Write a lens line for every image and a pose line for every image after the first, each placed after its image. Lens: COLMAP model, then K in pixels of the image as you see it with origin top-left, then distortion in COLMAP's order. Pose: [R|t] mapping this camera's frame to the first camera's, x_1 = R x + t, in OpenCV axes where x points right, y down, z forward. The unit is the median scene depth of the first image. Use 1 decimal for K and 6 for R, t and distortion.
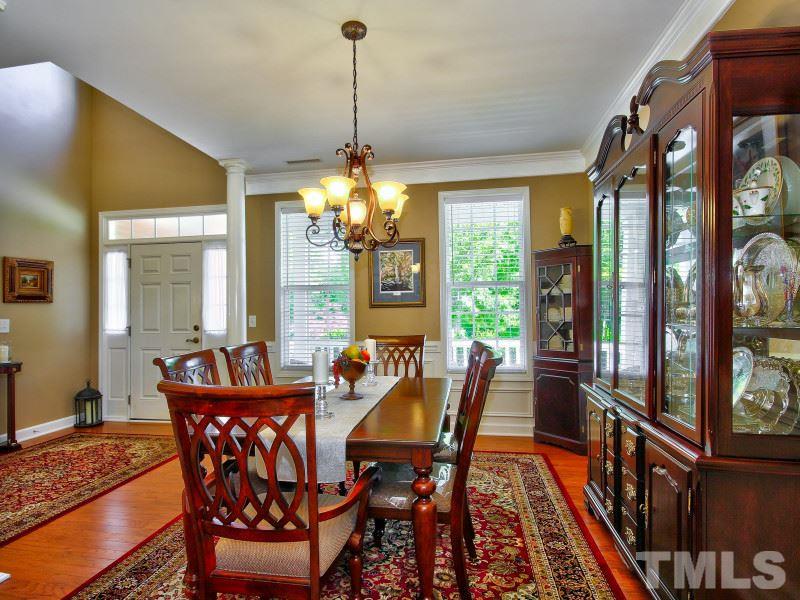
lens RADIAL K [[427.5, 0, 400.2], [0, 427.5, 303.3], [0, 0, 1]] dist [0.001639, 0.001902]
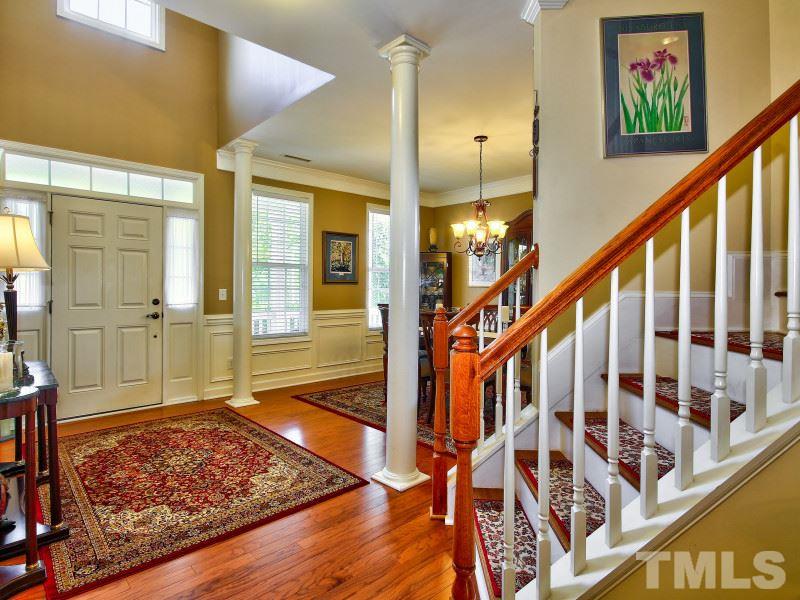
lens RADIAL K [[397.5, 0, 400.0], [0, 397.5, 300.0], [0, 0, 1]] dist [0.000076, 0.000247]
pose [[0.633464, -0.009539, 0.773713, -0.845738], [-0.026210, 0.999086, 0.033777, 0.012346], [-0.773328, -0.041676, 0.632635, 0.072816]]
